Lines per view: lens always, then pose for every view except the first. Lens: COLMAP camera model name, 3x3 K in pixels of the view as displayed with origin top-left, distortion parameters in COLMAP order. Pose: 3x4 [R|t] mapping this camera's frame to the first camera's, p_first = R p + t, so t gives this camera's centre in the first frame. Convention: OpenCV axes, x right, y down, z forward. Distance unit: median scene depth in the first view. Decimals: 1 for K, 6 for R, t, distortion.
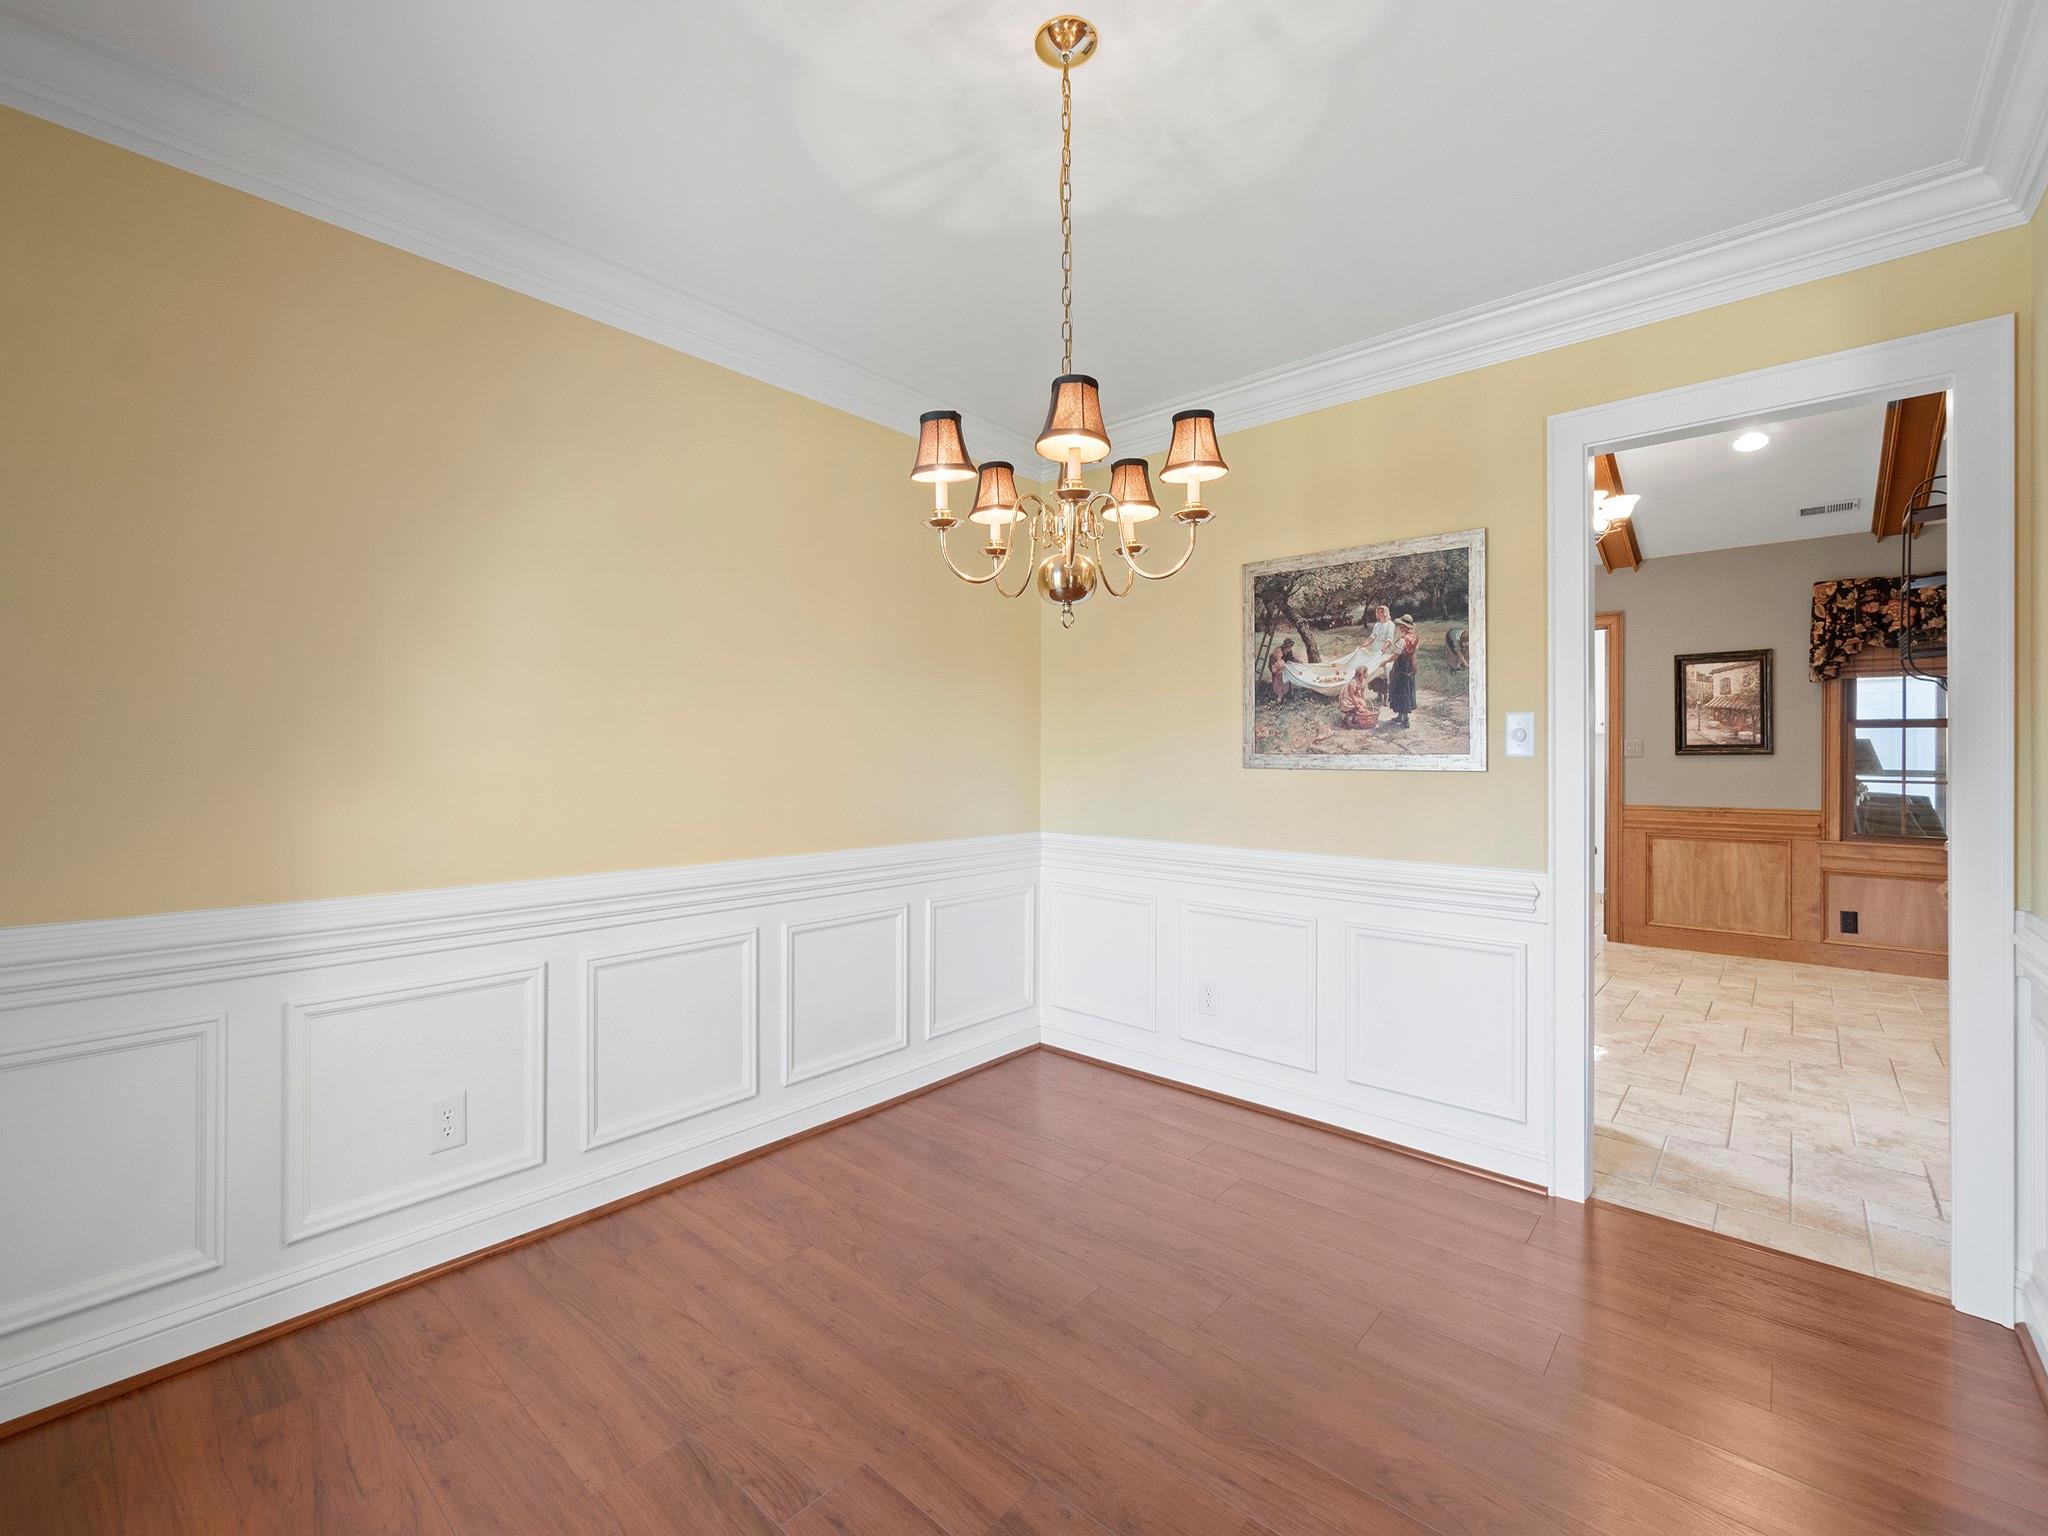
lens RADIAL K [[875.7, 0, 1008.5], [0, 875.7, 753.0], [0, 0, 1]] dist [-0.004354, 0.000085]
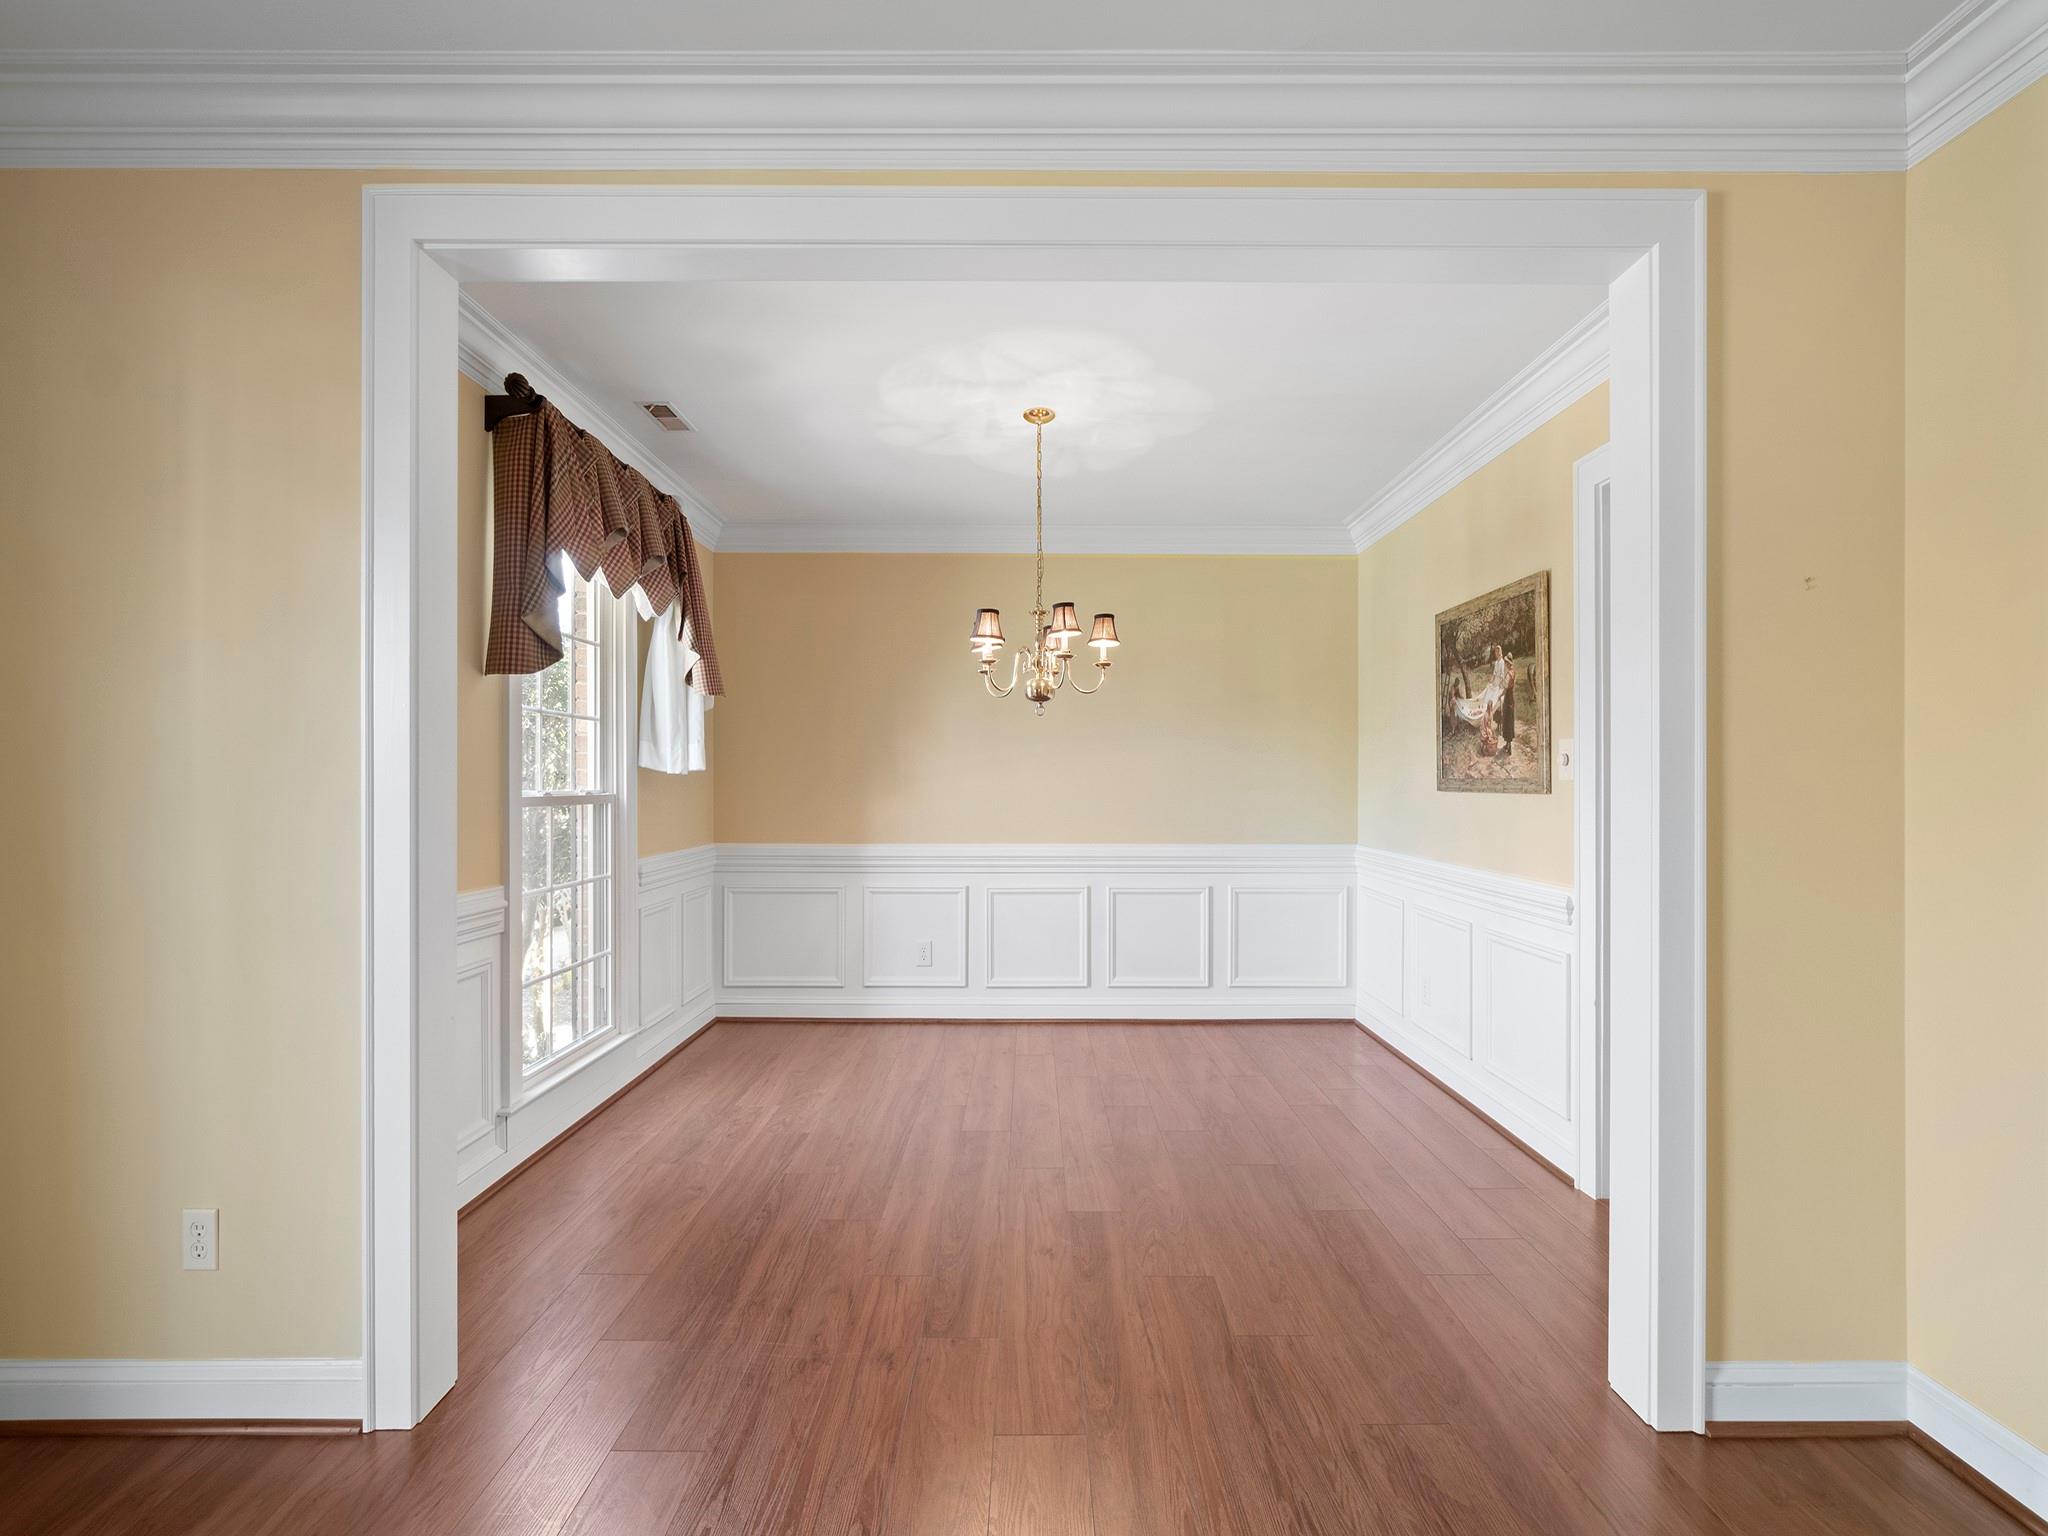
lens RADIAL K [[888.6, 0, 1042.6], [0, 888.6, 781.7], [0, 0, 1]] dist [-0.000097, 0.000024]
pose [[0.678542, -0.004124, -0.734550, 0.872009], [0.001983, 0.999991, -0.003782, 0.008690], [0.734559, 0.001109, 0.678544, -0.198704]]
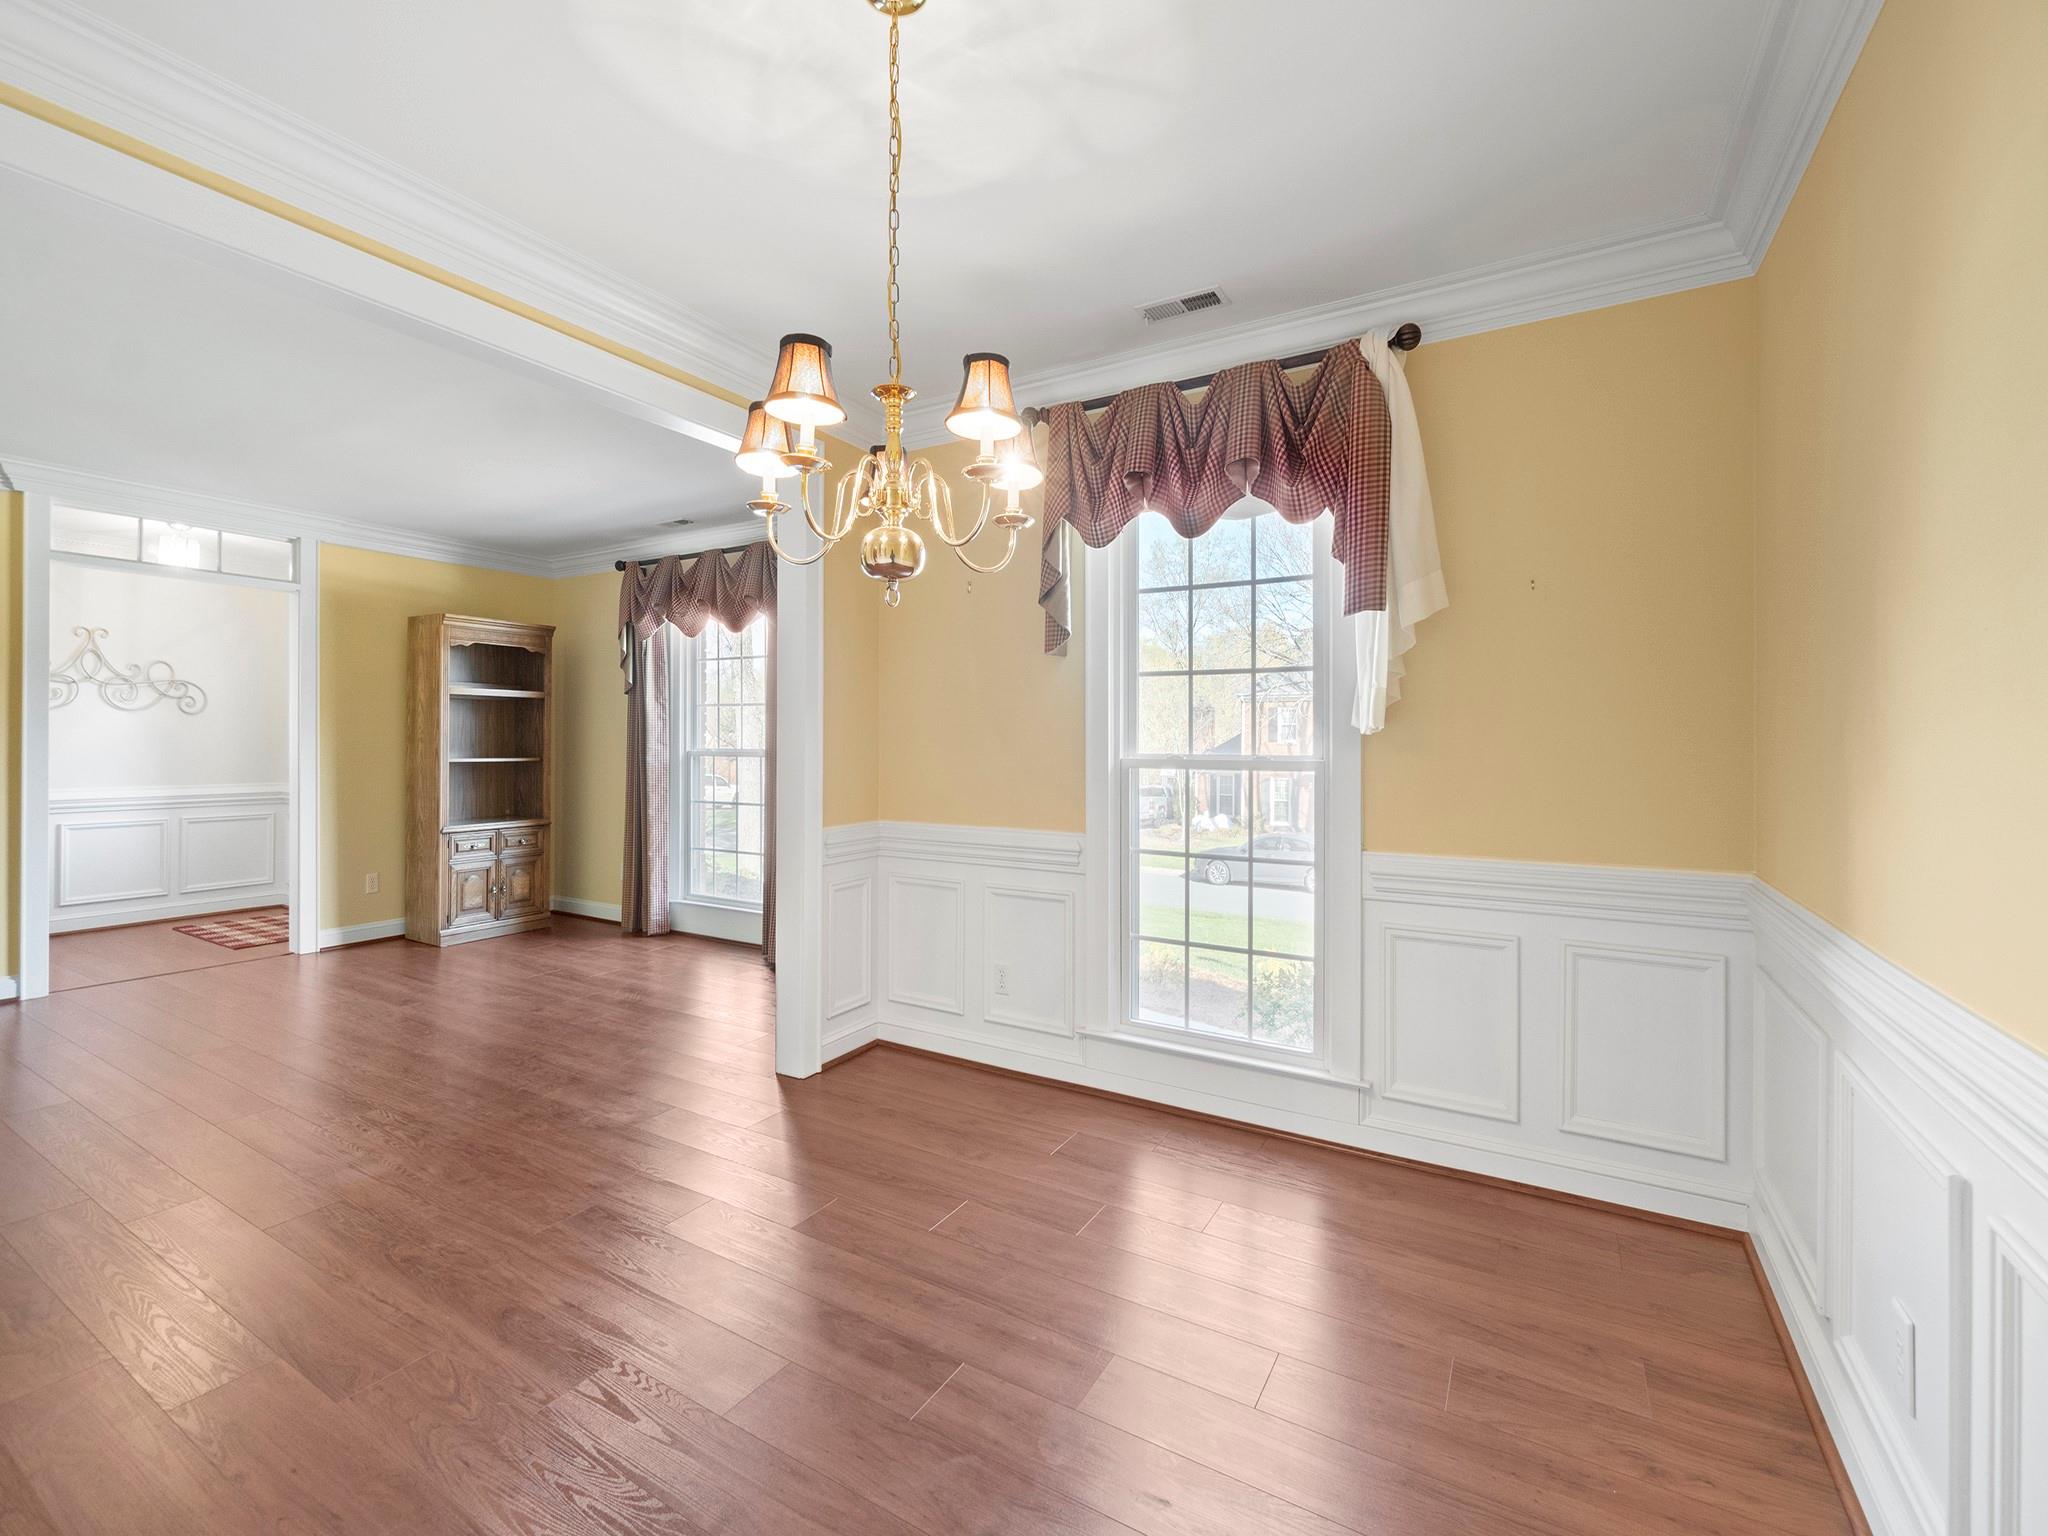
lens RADIAL K [[892.6, 0, 1003.8], [0, 892.6, 745.8], [0, 0, 1]] dist [0.006128, 0.000069]
pose [[-0.982312, -0.004048, -0.187210, 0.067585], [-0.004160, 0.999991, 0.000202, 0.002672], [0.187207, 0.000977, -0.982320, 1.126887]]
